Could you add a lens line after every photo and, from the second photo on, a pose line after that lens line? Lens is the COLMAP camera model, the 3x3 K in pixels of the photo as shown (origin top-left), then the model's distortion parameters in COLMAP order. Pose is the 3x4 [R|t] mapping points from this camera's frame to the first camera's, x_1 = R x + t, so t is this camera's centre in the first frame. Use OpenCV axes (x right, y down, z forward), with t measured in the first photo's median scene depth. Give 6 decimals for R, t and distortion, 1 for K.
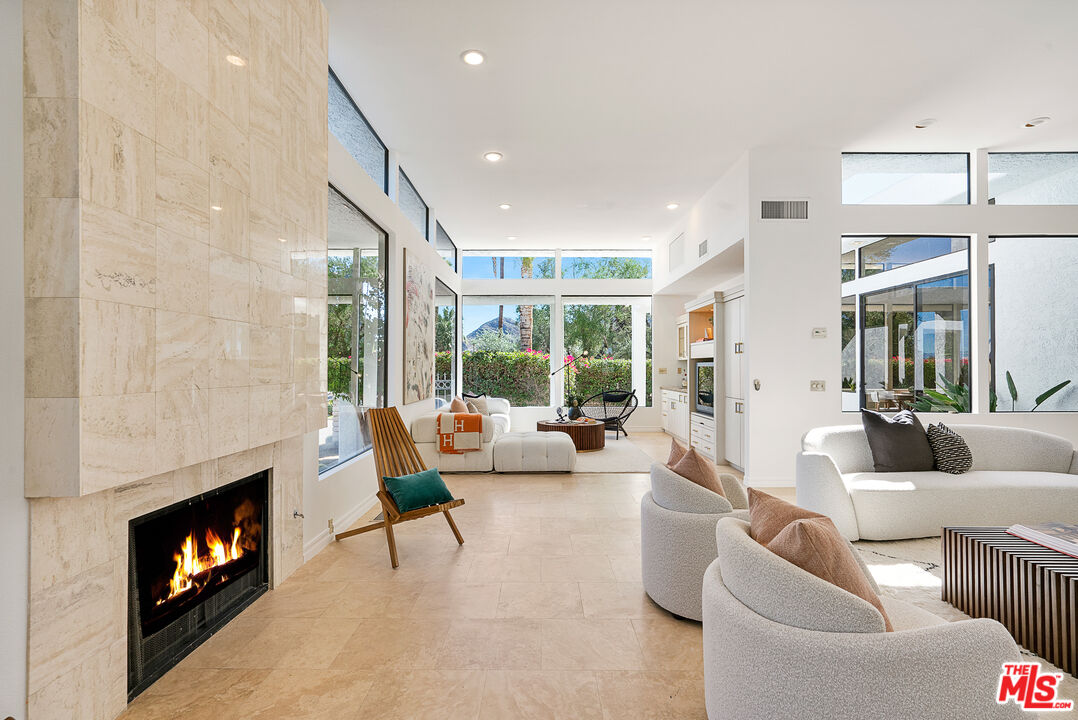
lens RADIAL K [[527.4, 0, 539.7], [0, 527.4, 369.0], [0, 0, 1]] dist [0.000579, 0.000005]
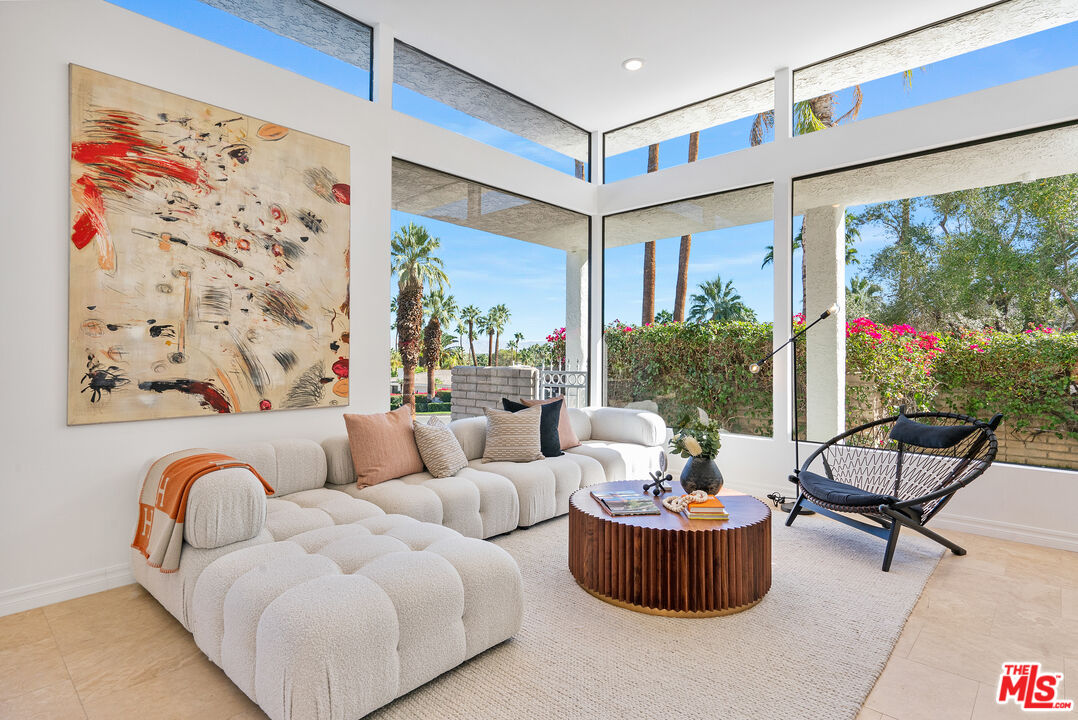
lens RADIAL K [[527.4, 0, 539.7], [0, 527.4, 369.0], [0, 0, 1]] dist [0.000579, 0.000005]
pose [[0.733286, 0.020169, -0.679622, 0.354686], [-0.006665, 0.999725, 0.022477, 0.009332], [0.679888, -0.011952, 0.733218, 1.034309]]
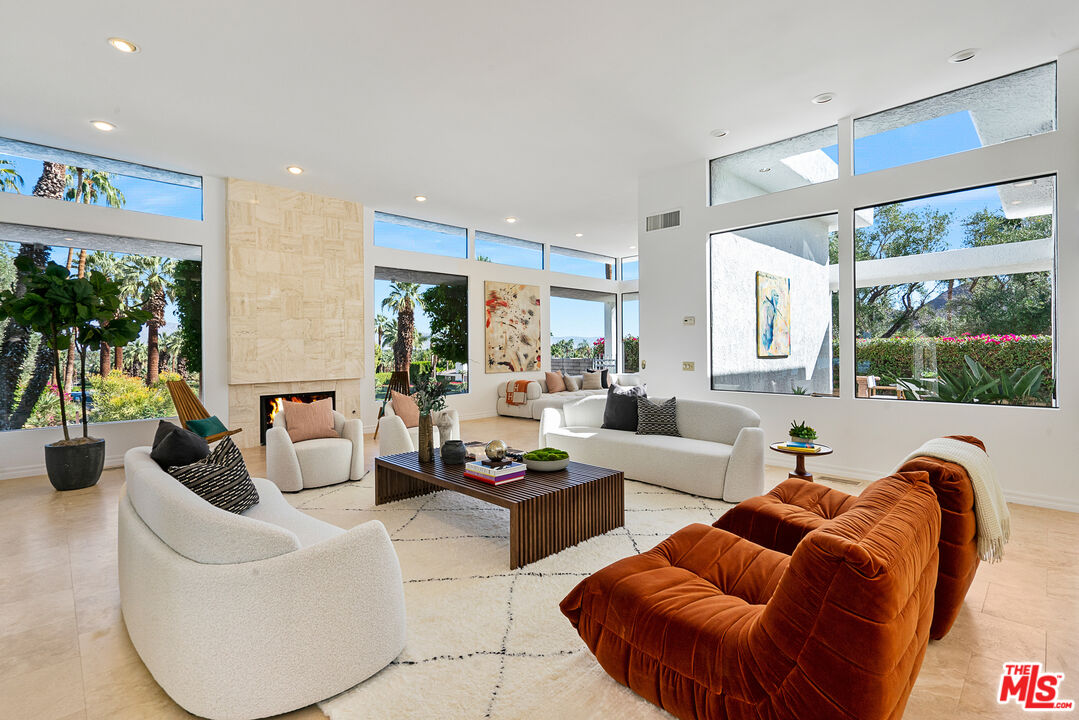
lens RADIAL K [[505.5, 0, 539.5], [0, 505.5, 360.0], [0, 0, 1]] dist [-0.001414, -0.000157]
pose [[0.704330, 0.008378, -0.709823, 1.126848], [0.006595, 0.999810, 0.018345, -0.004956], [0.709842, -0.017602, 0.704141, -0.036585]]
